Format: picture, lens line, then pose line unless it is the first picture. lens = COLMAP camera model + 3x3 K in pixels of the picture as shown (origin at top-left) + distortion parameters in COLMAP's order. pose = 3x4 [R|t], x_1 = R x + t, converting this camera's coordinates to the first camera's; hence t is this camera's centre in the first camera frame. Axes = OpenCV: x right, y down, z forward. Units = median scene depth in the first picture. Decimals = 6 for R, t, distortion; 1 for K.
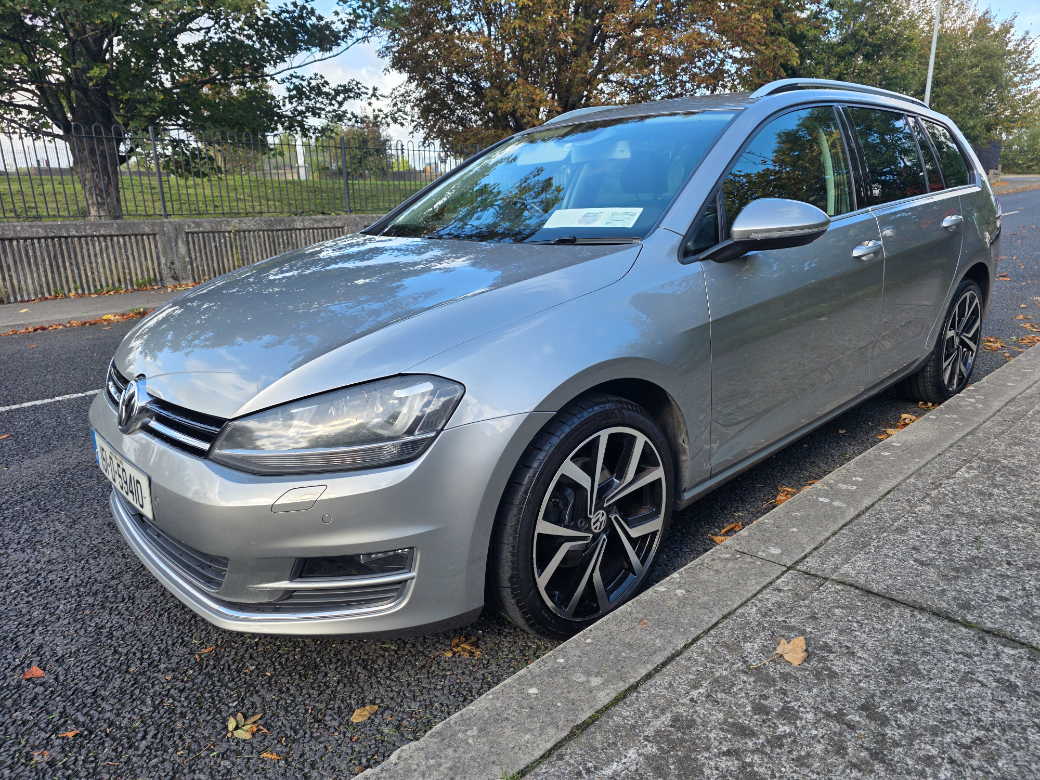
lens RADIAL K [[714.6, 0, 523.3], [0, 714.6, 390.2], [0, 0, 1]] dist [0.017470, -0.001522]
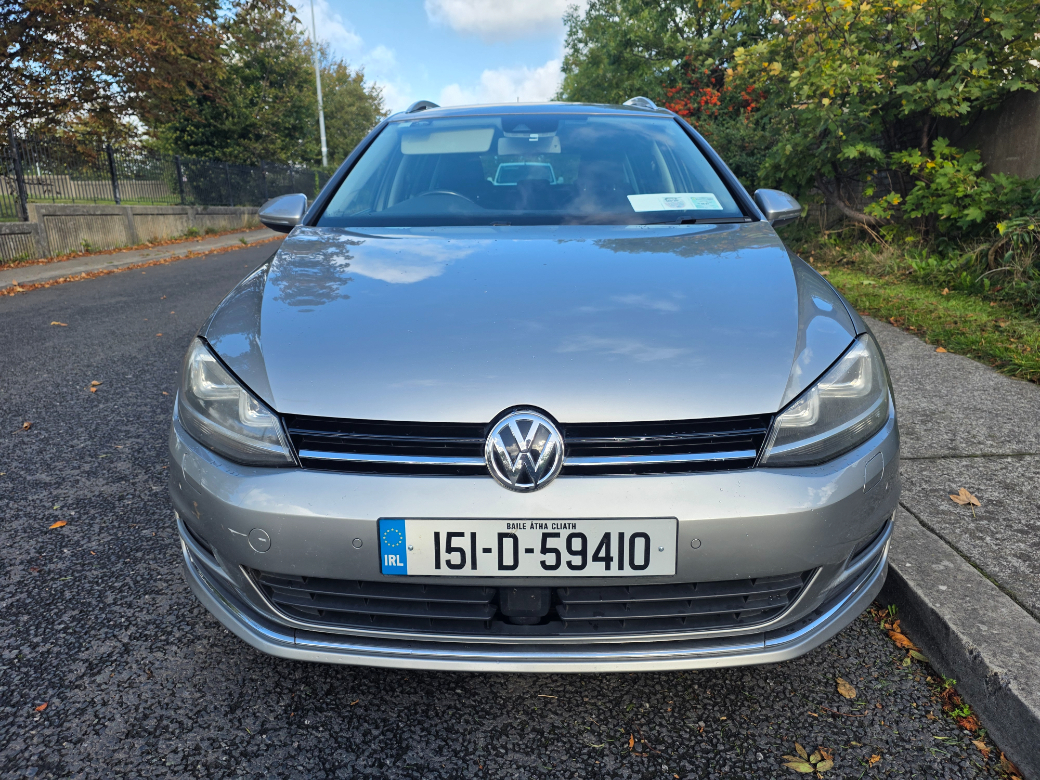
lens RADIAL K [[714.6, 0, 518.6], [0, 714.6, 388.0], [0, 0, 1]] dist [0.017470, -0.001522]
pose [[0.687202, -0.168044, 0.706764, -1.192221], [0.190490, 0.980519, 0.047916, -0.086281], [-0.701047, 0.101704, 0.705825, 0.596994]]
